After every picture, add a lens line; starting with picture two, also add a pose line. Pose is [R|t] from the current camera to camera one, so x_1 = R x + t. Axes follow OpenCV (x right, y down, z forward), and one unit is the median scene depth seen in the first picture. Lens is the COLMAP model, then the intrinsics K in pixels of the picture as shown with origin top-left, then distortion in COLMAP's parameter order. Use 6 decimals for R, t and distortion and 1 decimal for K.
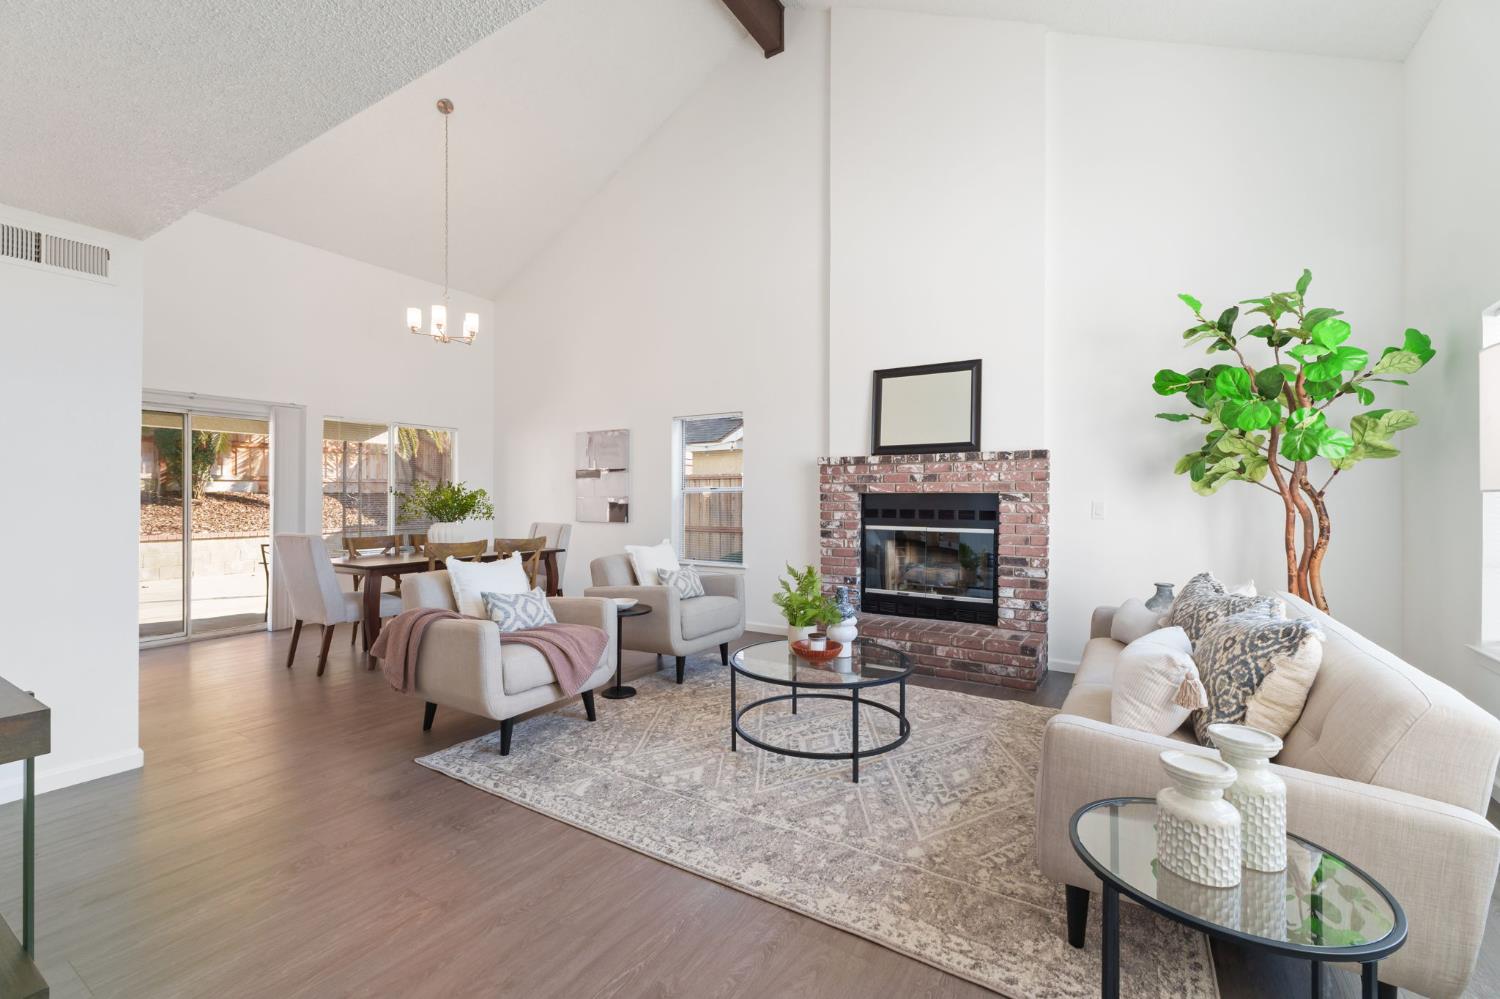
lens RADIAL K [[613.2, 0, 750.0], [0, 613.2, 499.5], [0, 0, 1]] dist [-0.011161, -0.000092]
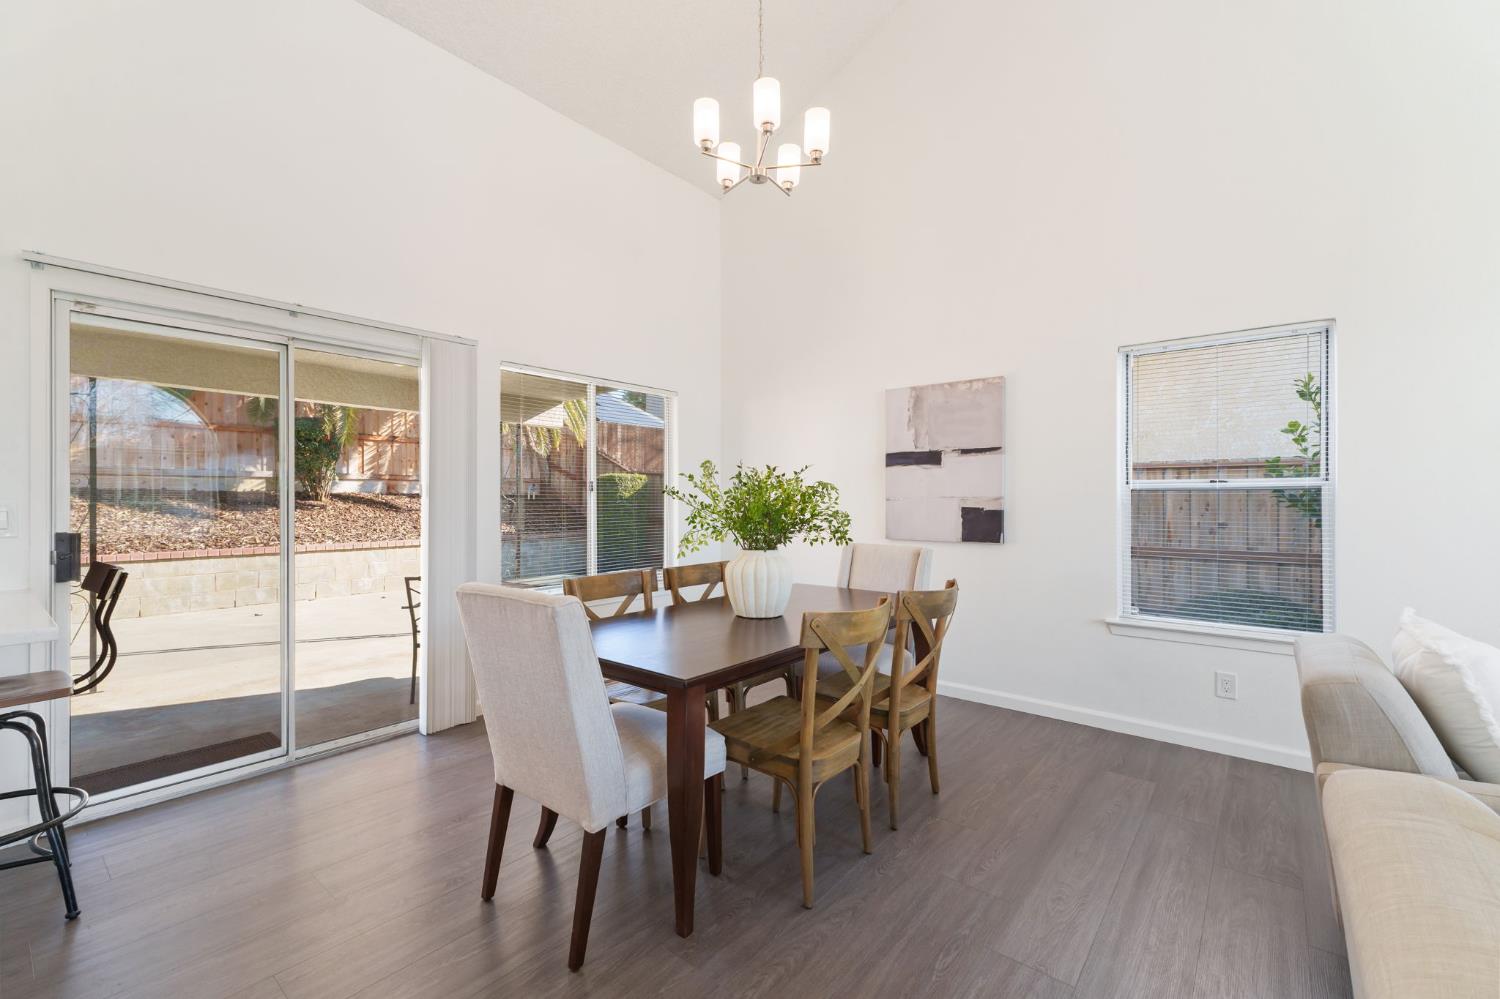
lens RADIAL K [[630.2, 0, 749.2], [0, 630.2, 502.9], [0, 0, 1]] dist [-0.000821, -0.000343]
pose [[0.988843, 0.000388, -0.148961, -0.327805], [-0.000085, 0.999998, 0.002036, -0.000769], [0.148962, -0.002001, 0.988841, 0.380588]]
